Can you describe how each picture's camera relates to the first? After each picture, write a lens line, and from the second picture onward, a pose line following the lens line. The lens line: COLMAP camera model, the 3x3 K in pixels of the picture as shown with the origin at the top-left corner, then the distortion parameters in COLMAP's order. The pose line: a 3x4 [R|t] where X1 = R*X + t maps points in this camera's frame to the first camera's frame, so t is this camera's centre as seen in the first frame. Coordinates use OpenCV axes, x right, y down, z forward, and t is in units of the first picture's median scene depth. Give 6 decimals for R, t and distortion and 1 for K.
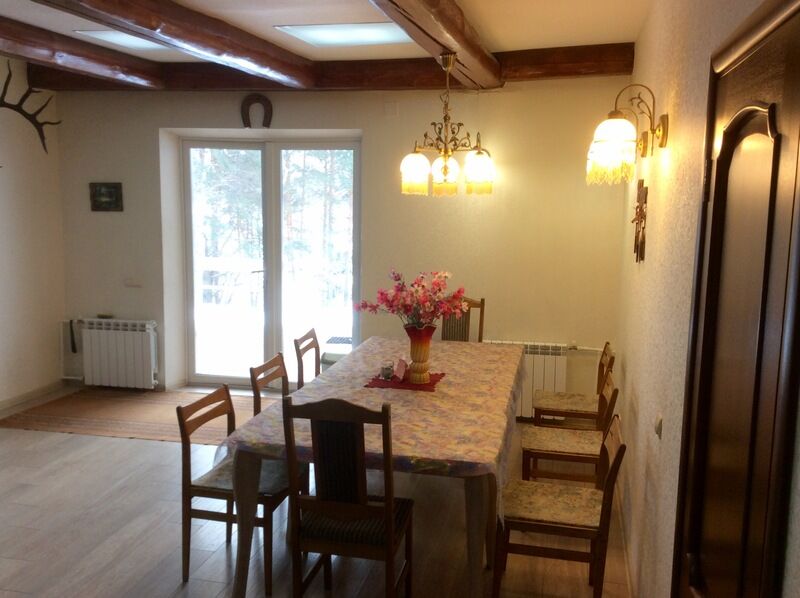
lens RADIAL K [[735.0, 0, 400.0], [0, 735.0, 299.0], [0, 0, 1]] dist [0.057276, -0.015535]
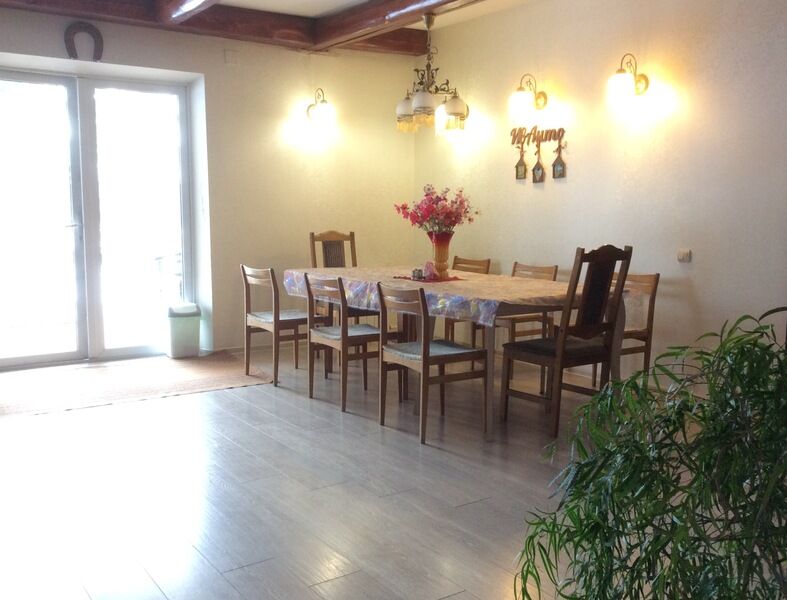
lens RADIAL K [[762.5, 0, 393.5], [0, 762.5, 300.0], [0, 0, 1]] dist [-0.011237, -0.008813]
pose [[0.679448, -0.096581, 0.727339, -0.719727], [0.109211, 0.993568, 0.029912, 0.076061], [-0.725550, 0.059110, 0.685626, 0.141858]]
